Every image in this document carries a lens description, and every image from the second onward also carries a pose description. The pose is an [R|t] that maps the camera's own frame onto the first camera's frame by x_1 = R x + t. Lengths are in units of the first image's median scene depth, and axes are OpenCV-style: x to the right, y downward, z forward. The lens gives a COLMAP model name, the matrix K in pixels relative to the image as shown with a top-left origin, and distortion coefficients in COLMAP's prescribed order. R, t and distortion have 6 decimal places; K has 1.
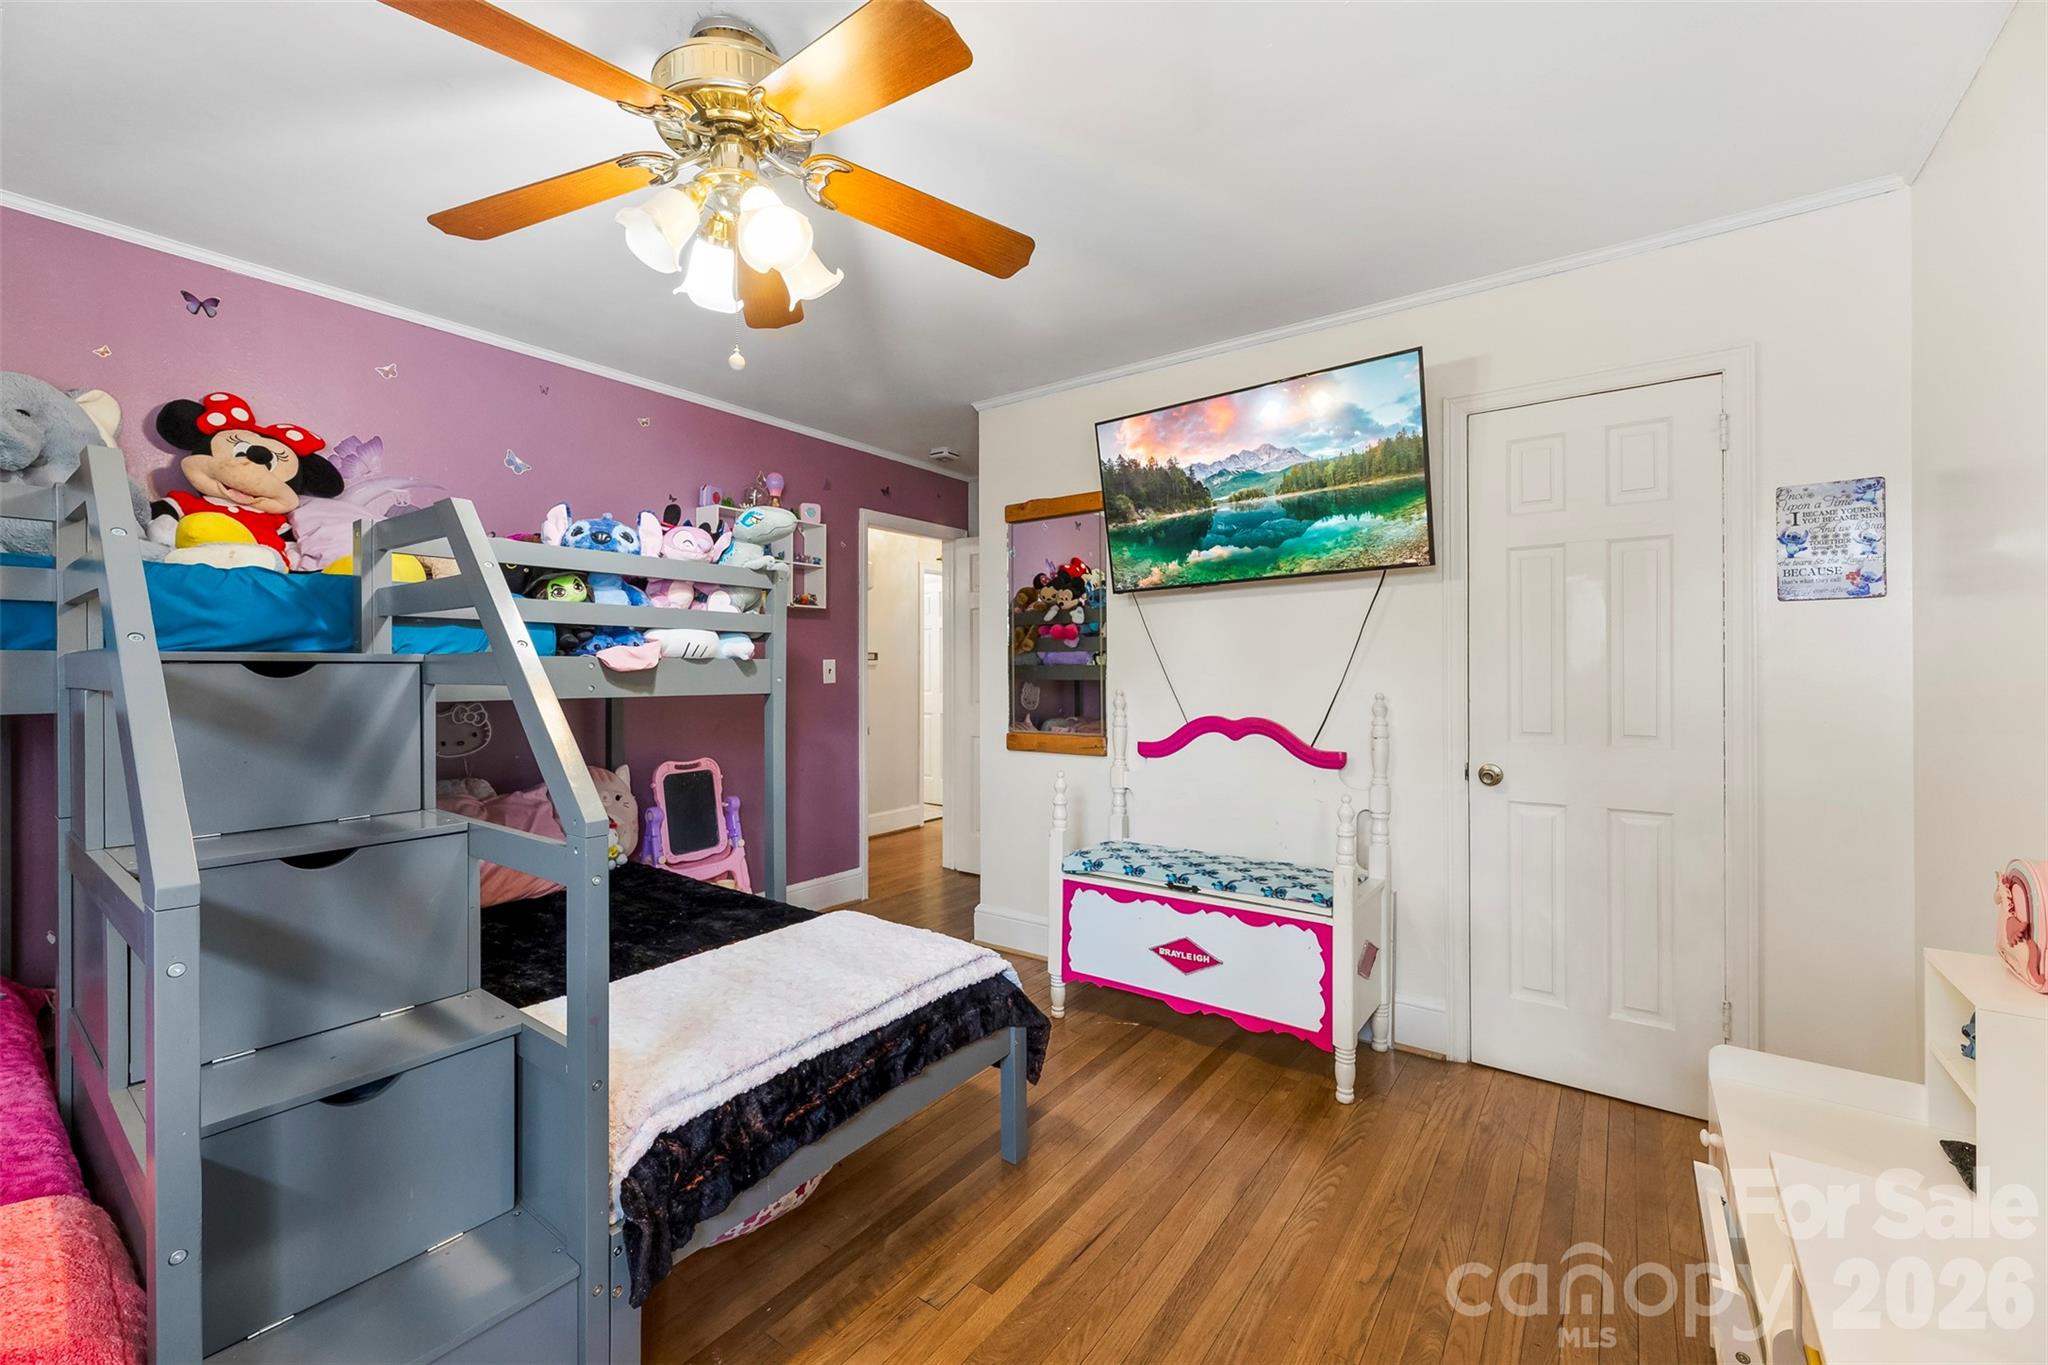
lens RADIAL K [[827.1, 0, 1018.9], [0, 827.1, 667.6], [0, 0, 1]] dist [-0.001419, 0.000041]
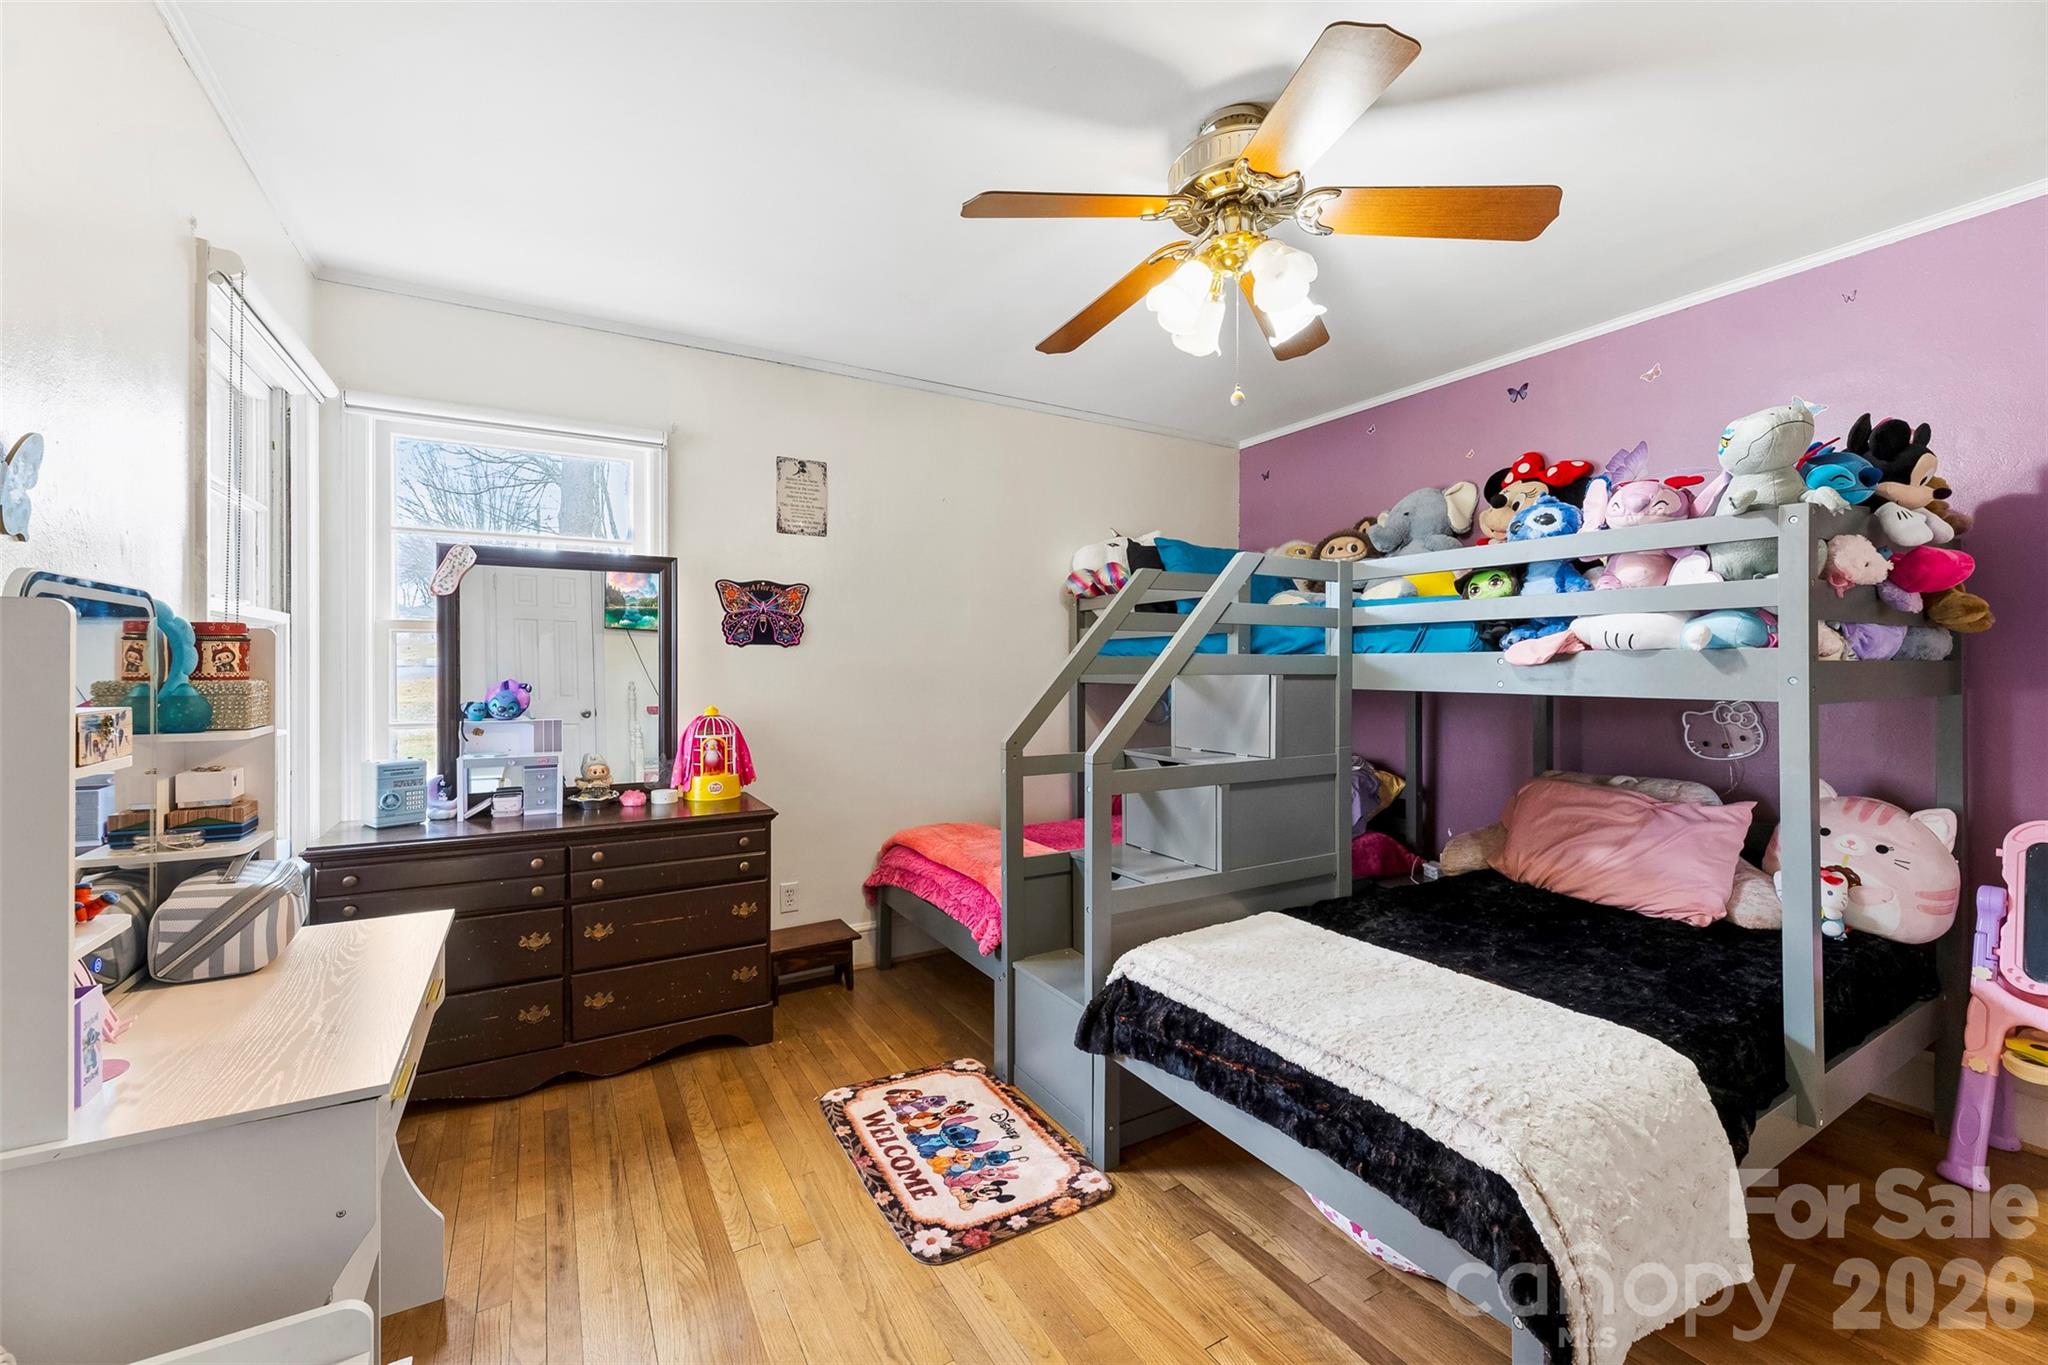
lens RADIAL K [[827.1, 0, 1024.5], [0, 827.1, 676.6], [0, 0, 1]] dist [-0.001419, 0.000041]
pose [[-0.391673, 0.011282, -0.920035, 0.570236], [0.002631, 0.999934, 0.011142, 0.003484], [0.920101, 0.001944, -0.391677, 0.802474]]
